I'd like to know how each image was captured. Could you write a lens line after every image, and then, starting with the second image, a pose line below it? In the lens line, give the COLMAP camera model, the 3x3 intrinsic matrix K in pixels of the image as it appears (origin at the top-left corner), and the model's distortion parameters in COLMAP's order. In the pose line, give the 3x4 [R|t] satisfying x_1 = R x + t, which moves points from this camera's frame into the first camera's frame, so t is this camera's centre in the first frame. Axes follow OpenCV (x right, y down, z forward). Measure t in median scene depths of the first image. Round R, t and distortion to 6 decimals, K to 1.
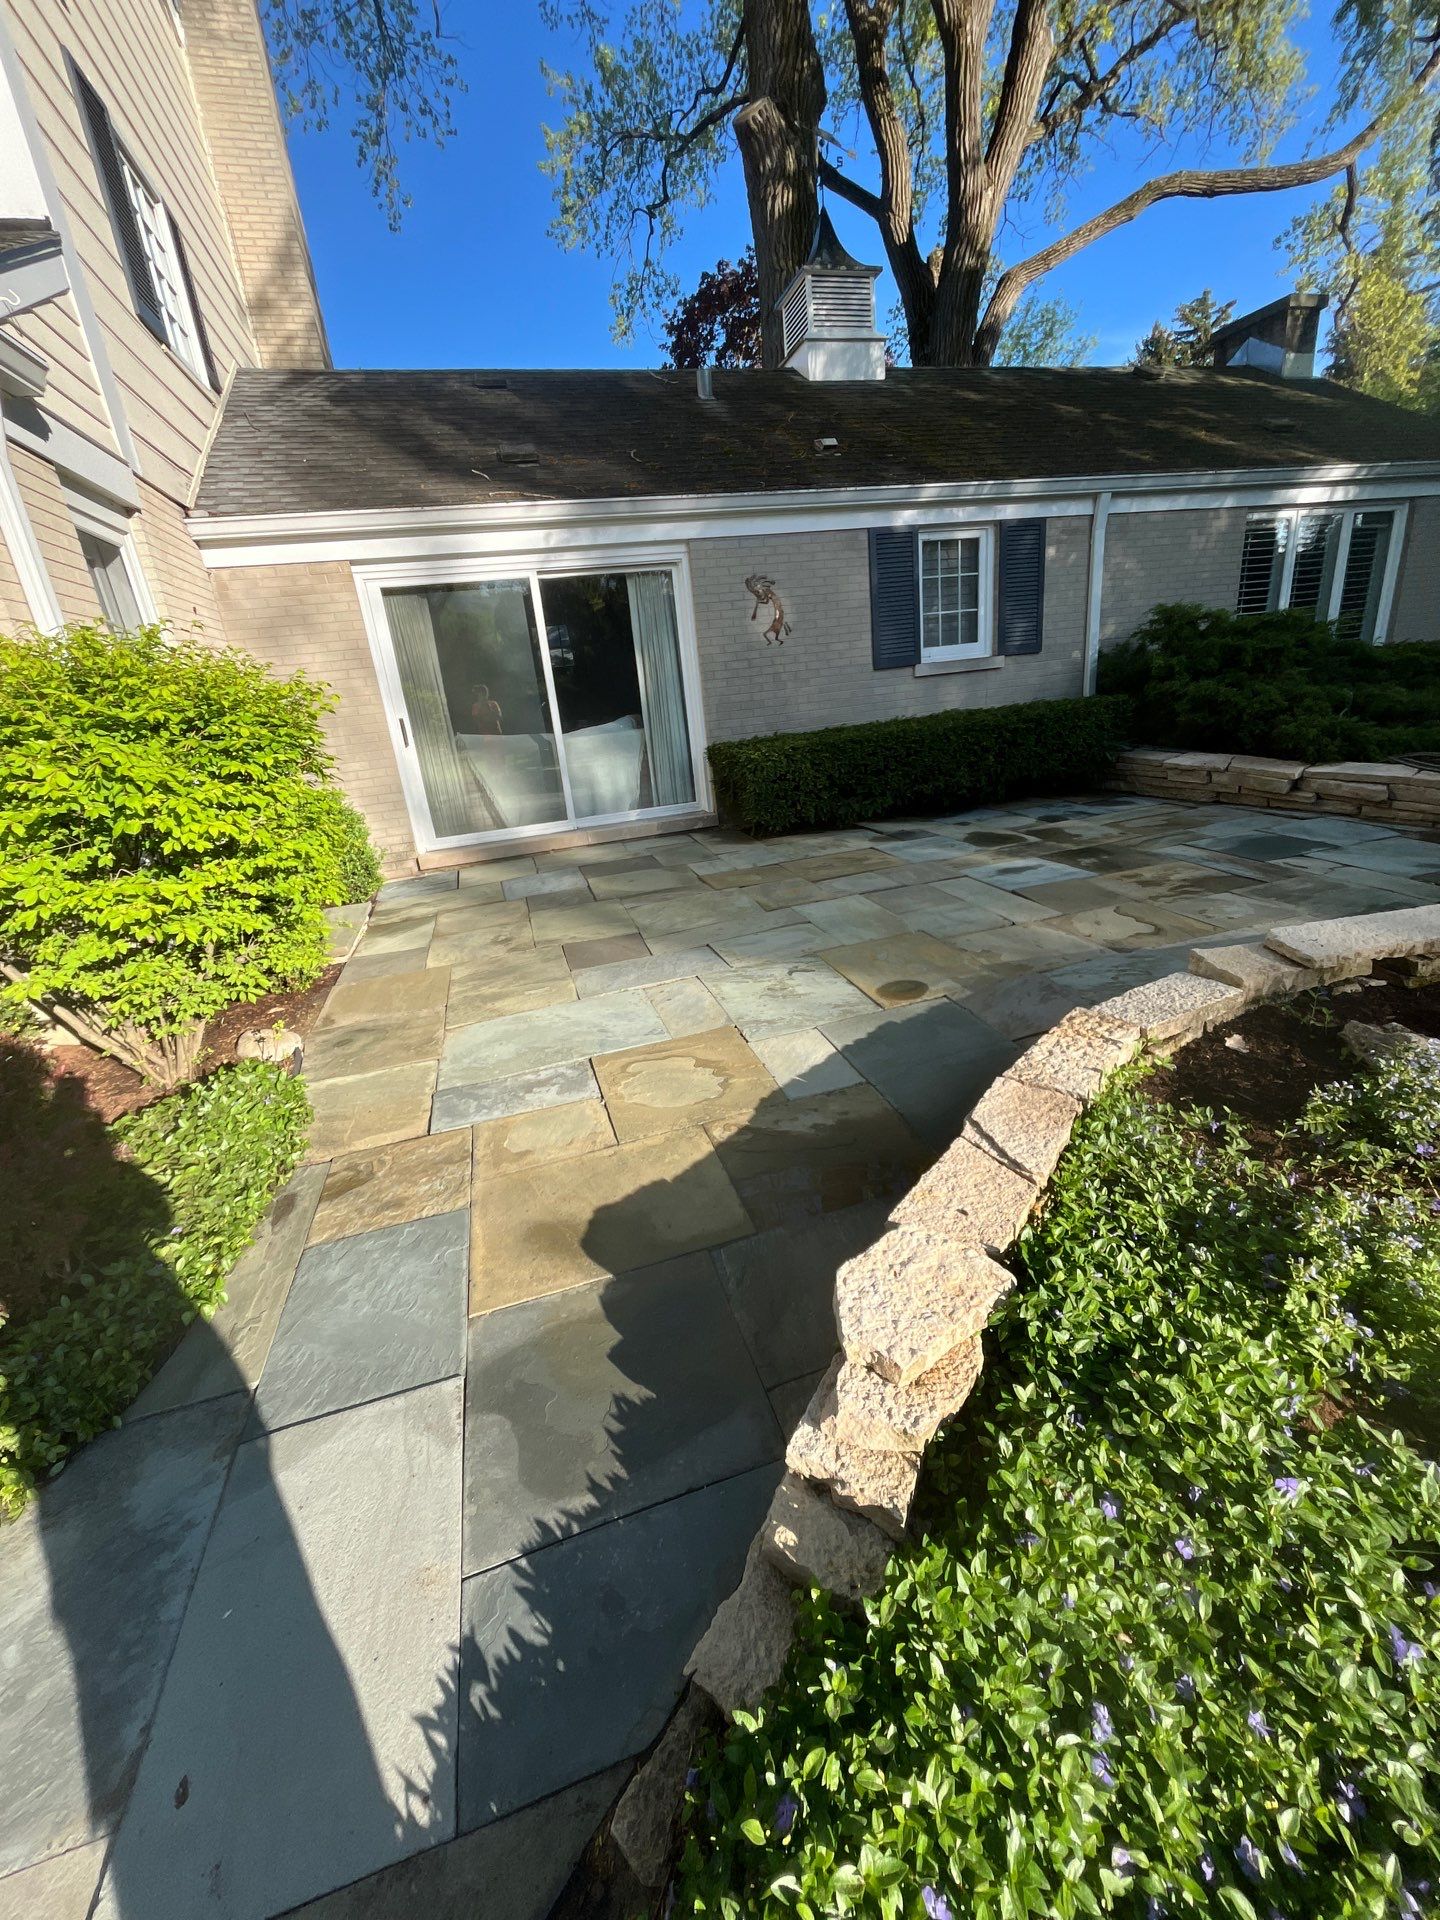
lens RADIAL K [[778.1, 0, 724.1], [0, 778.1, 952.4], [0, 0, 1]] dist [-0.002417, -0.000343]
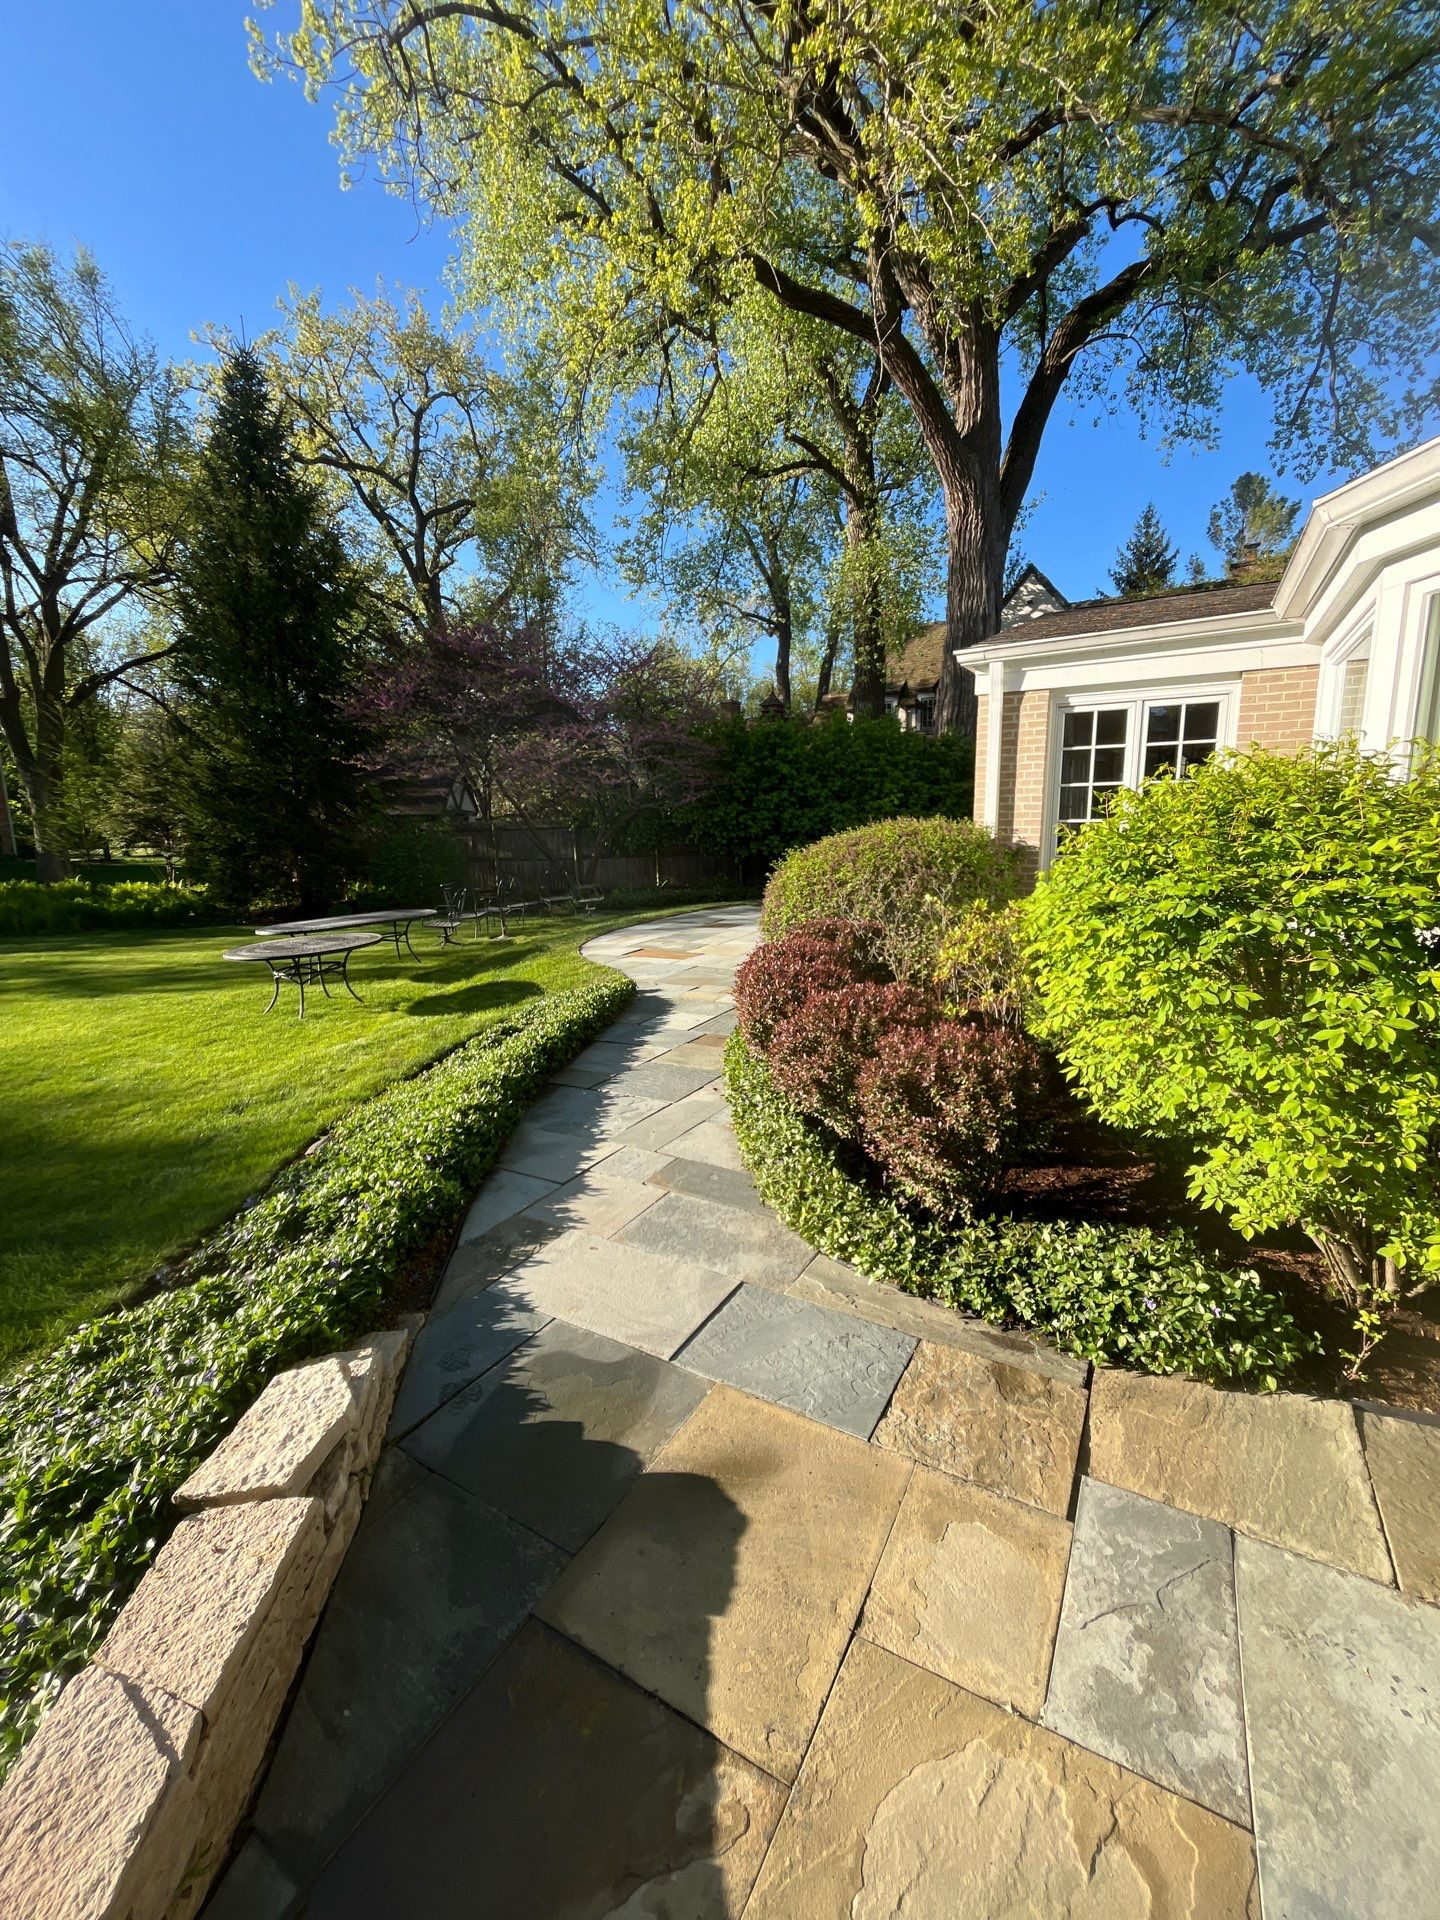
lens RADIAL K [[780.2, 0, 726.0], [0, 780.2, 948.4], [0, 0, 1]] dist [-0.001053, -0.000309]
pose [[-0.724167, 0.216532, -0.654749, 0.073672], [-0.152209, 0.875829, 0.457992, -0.162589], [0.672618, 0.431321, -0.601288, 0.367480]]
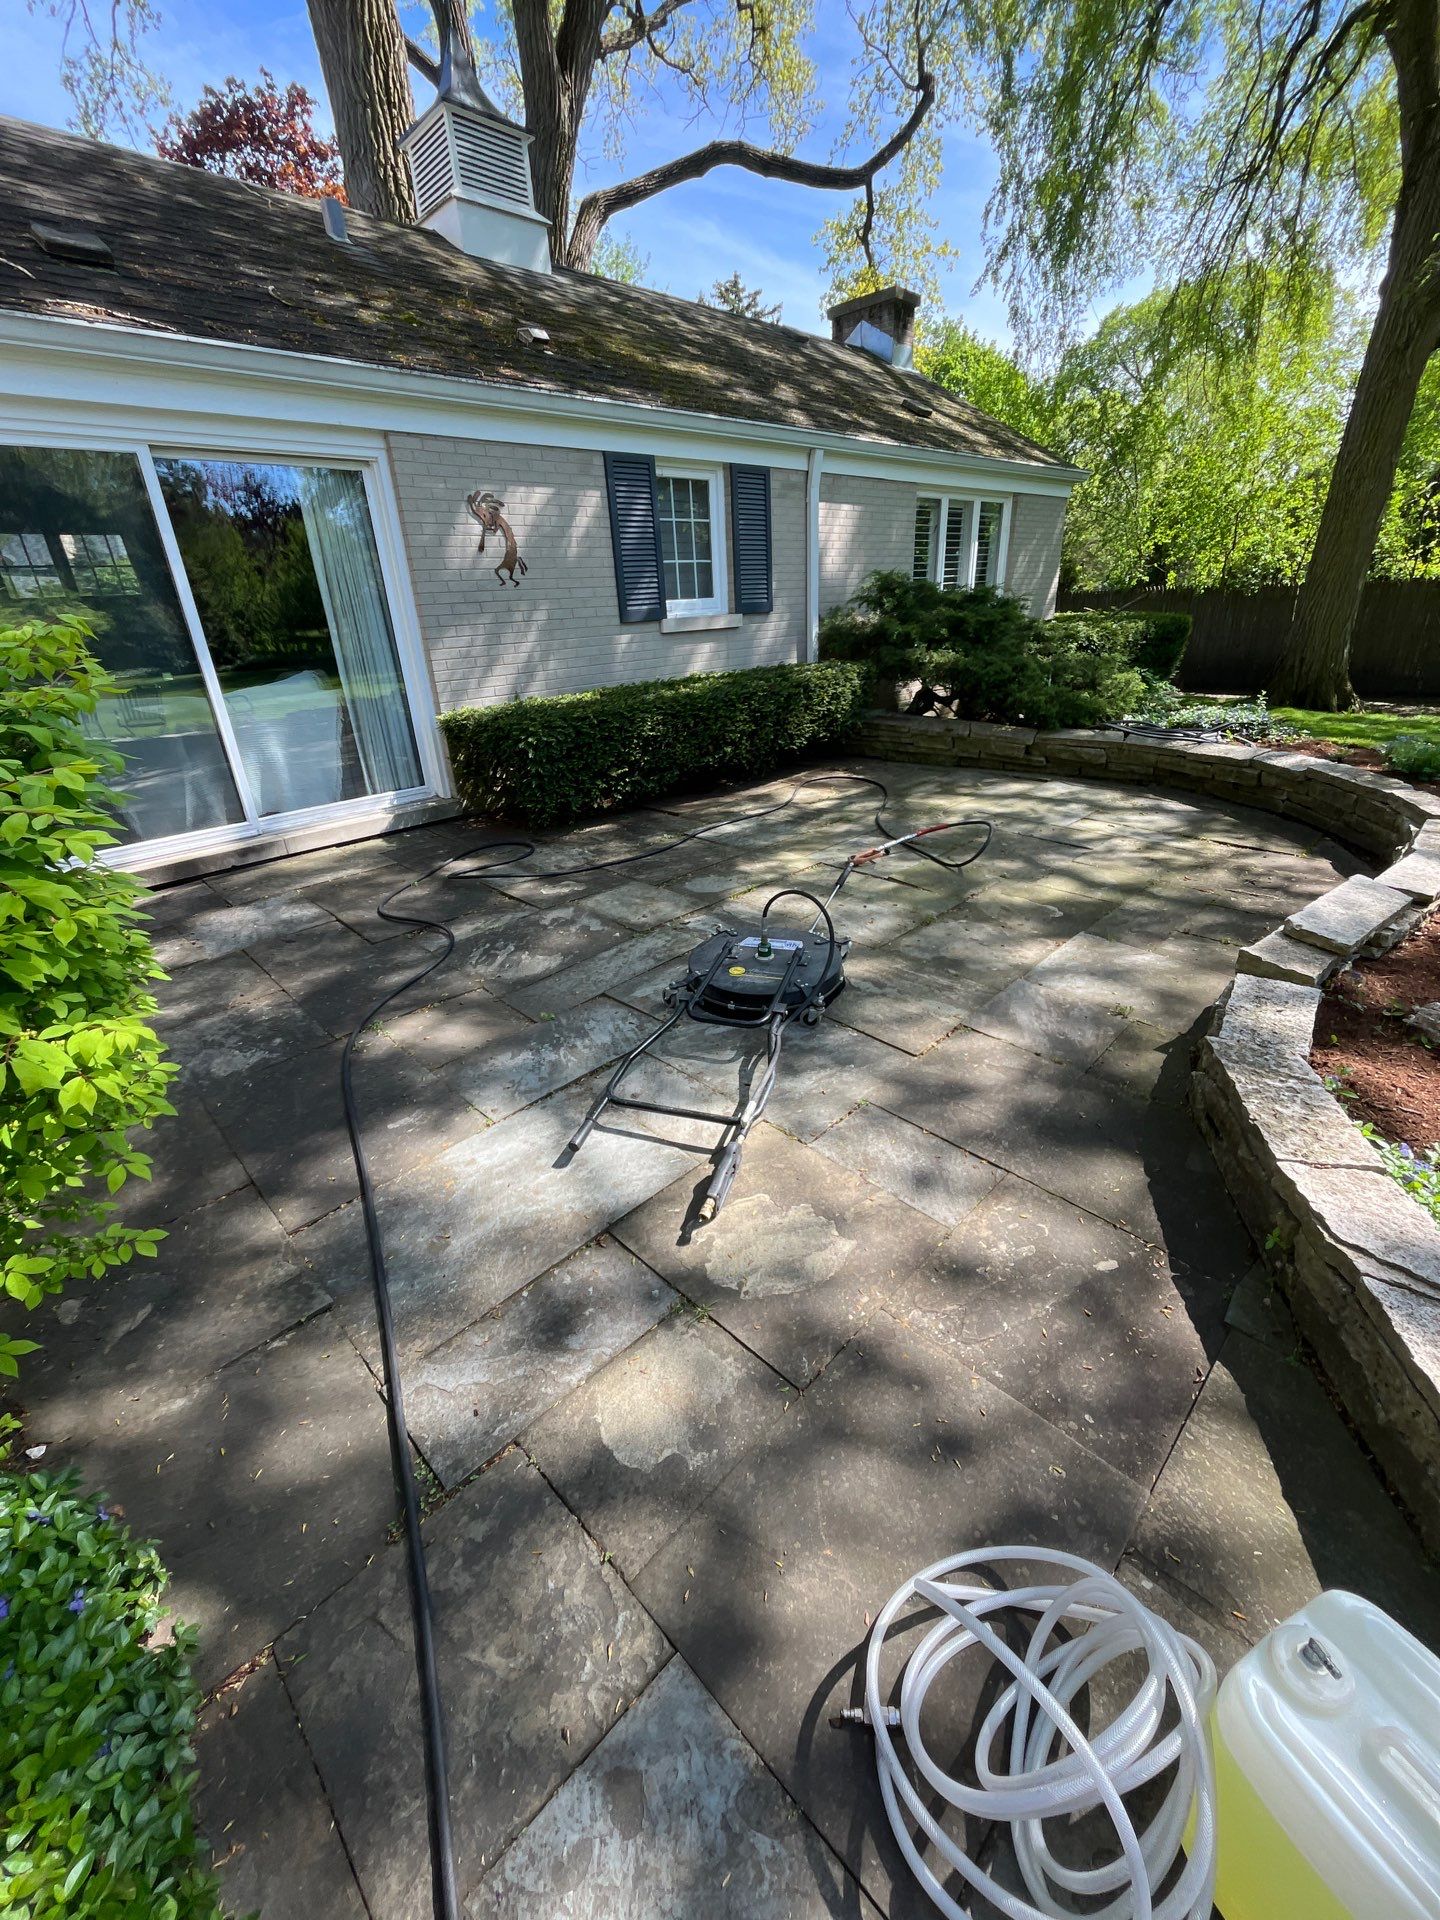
lens RADIAL K [[778.1, 0, 724.1], [0, 778.1, 952.4], [0, 0, 1]] dist [-0.002417, -0.000343]
pose [[0.880977, -0.142804, 0.451096, -0.144514], [0.117281, 0.989522, 0.084208, -0.059865], [-0.458394, -0.021281, 0.888494, 0.169366]]
